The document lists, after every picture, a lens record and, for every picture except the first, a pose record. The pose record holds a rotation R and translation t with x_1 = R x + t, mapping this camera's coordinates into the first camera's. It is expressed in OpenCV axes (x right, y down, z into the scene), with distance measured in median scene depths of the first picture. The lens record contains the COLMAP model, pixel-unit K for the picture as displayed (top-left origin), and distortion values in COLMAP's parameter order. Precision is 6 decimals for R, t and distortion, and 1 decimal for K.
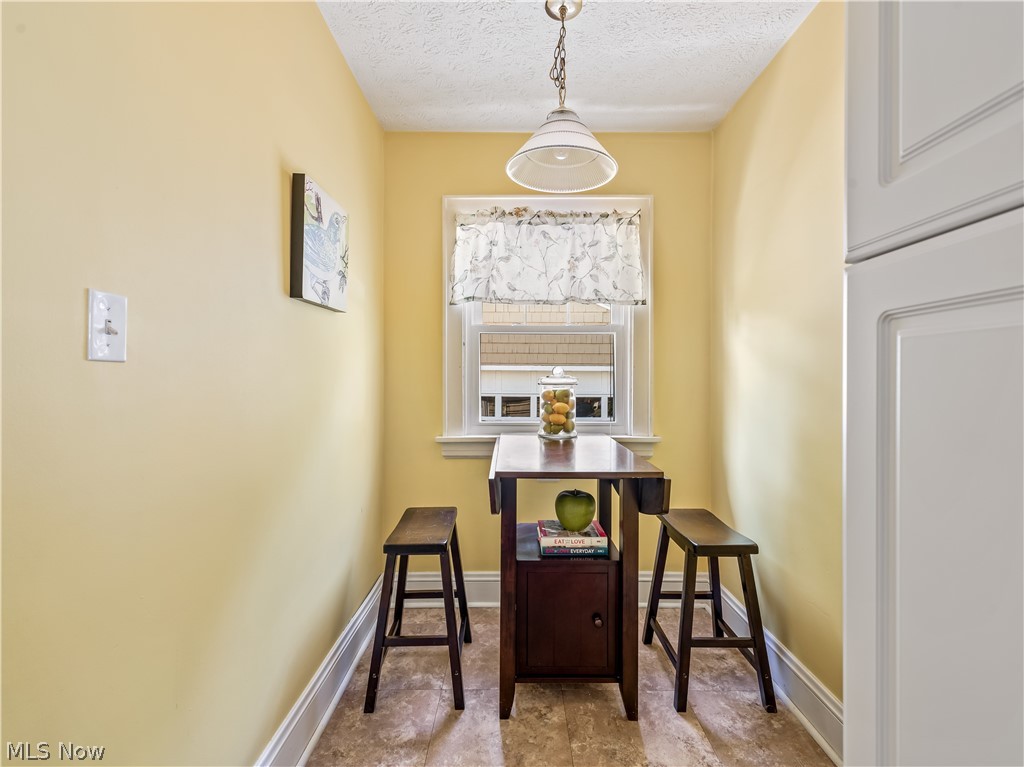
lens RADIAL K [[461.6, 0, 511.9], [0, 461.6, 374.7], [0, 0, 1]] dist [0.011118, -0.000387]
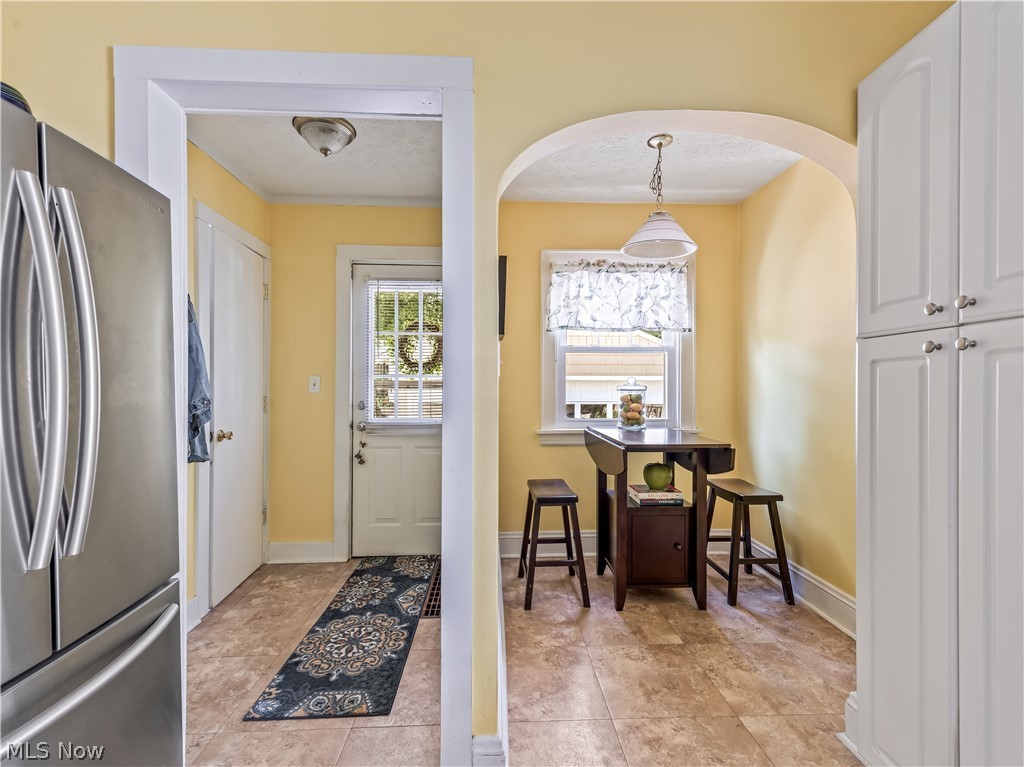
lens RADIAL K [[460.2, 0, 512.0], [0, 460.2, 383.5], [0, 0, 1]] dist [0.011296, -0.000535]
pose [[0.999214, -0.000847, 0.039641, -0.315167], [0.000783, 0.999998, 0.001650, -0.002019], [-0.039642, -0.001617, 0.999213, -0.362061]]
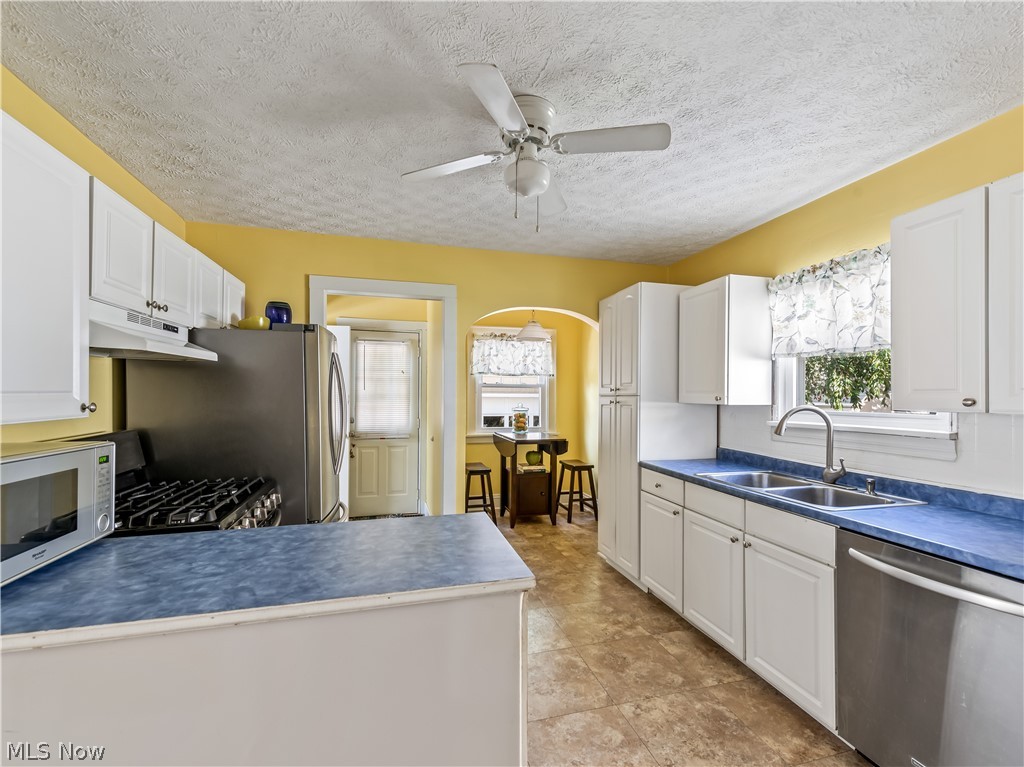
lens RADIAL K [[448.5, 0, 515.0], [0, 448.5, 395.9], [0, 0, 1]] dist [0.012647, -0.000824]
pose [[0.963973, 0.003053, 0.265981, -0.549038], [-0.004411, 0.999980, 0.004508, -0.066349], [-0.265962, -0.005519, 0.963968, -1.239900]]
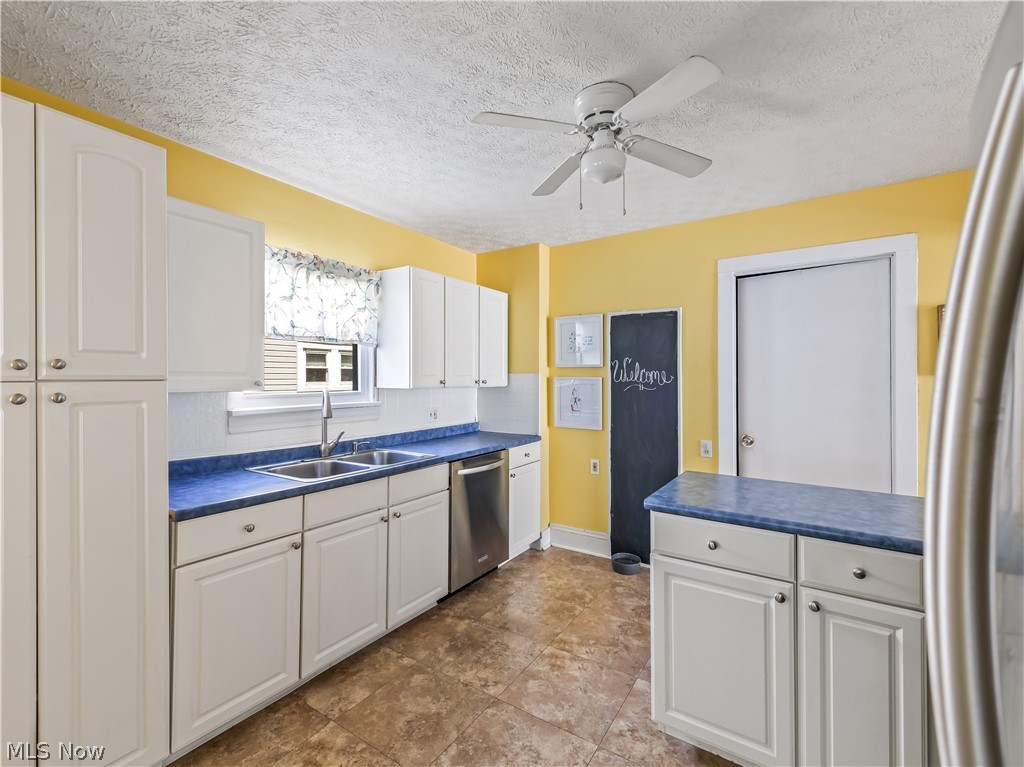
lens RADIAL K [[461.6, 0, 511.9], [0, 461.6, 374.7], [0, 0, 1]] dist [0.011118, -0.000387]
pose [[-0.834693, 0.004545, 0.550696, -0.634002], [-0.000961, 0.999952, -0.009710, -0.064974], [-0.550714, -0.008634, -0.834649, 0.262671]]
